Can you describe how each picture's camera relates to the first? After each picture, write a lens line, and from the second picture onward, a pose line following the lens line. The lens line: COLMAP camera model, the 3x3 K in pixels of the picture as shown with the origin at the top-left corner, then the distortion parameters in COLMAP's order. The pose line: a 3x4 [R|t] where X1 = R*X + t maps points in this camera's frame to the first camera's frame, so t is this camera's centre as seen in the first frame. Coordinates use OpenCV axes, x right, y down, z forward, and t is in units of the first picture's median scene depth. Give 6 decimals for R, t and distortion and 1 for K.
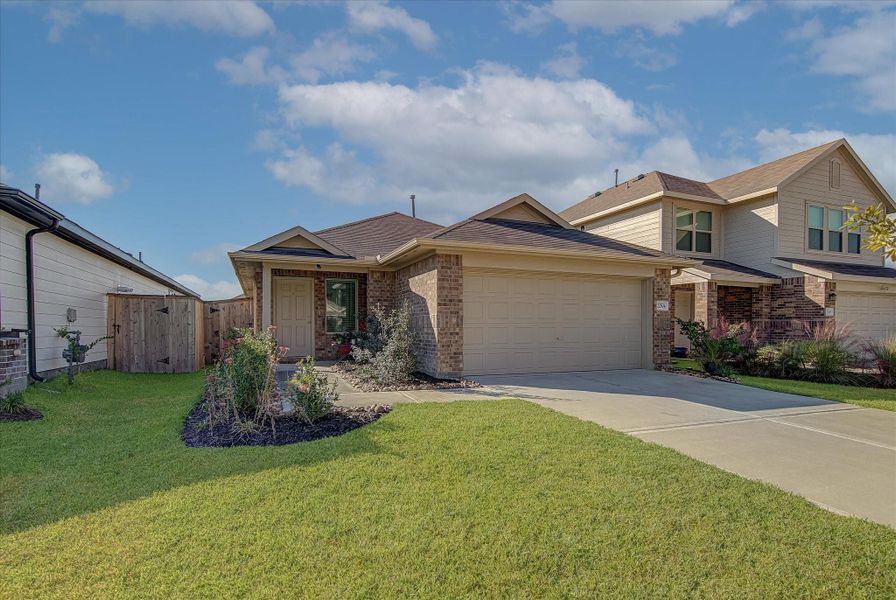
lens RADIAL K [[373.3, 0, 390.6], [0, 373.3, 300.9], [0, 0, 1]] dist [-0.002461, -0.000146]
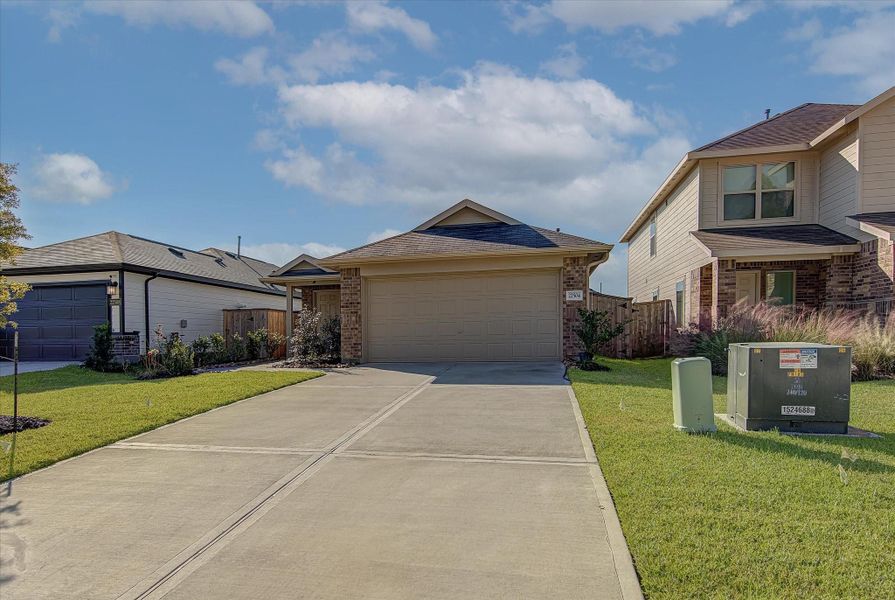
lens RADIAL K [[411.9, 0, 435.0], [0, 411.9, 298.0], [0, 0, 1]] dist [0.000542, 0.000231]
pose [[0.881116, -0.060404, -0.469027, 0.836073], [0.052493, 0.998172, -0.029938, 0.029748], [0.469978, 0.001758, 0.882676, -0.099054]]
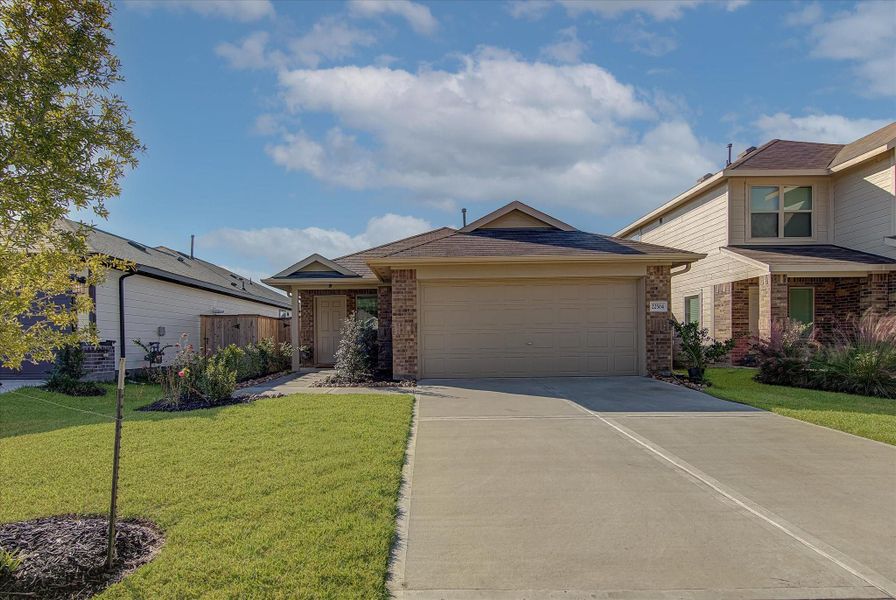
lens RADIAL K [[379.6, 0, 419.7], [0, 379.6, 308.5], [0, 0, 1]] dist [-0.000012, -0.000281]
pose [[0.948710, -0.041785, -0.313375, 0.429060], [0.037516, 0.999103, -0.019645, 0.013243], [0.313915, 0.006881, 0.949426, -0.054392]]
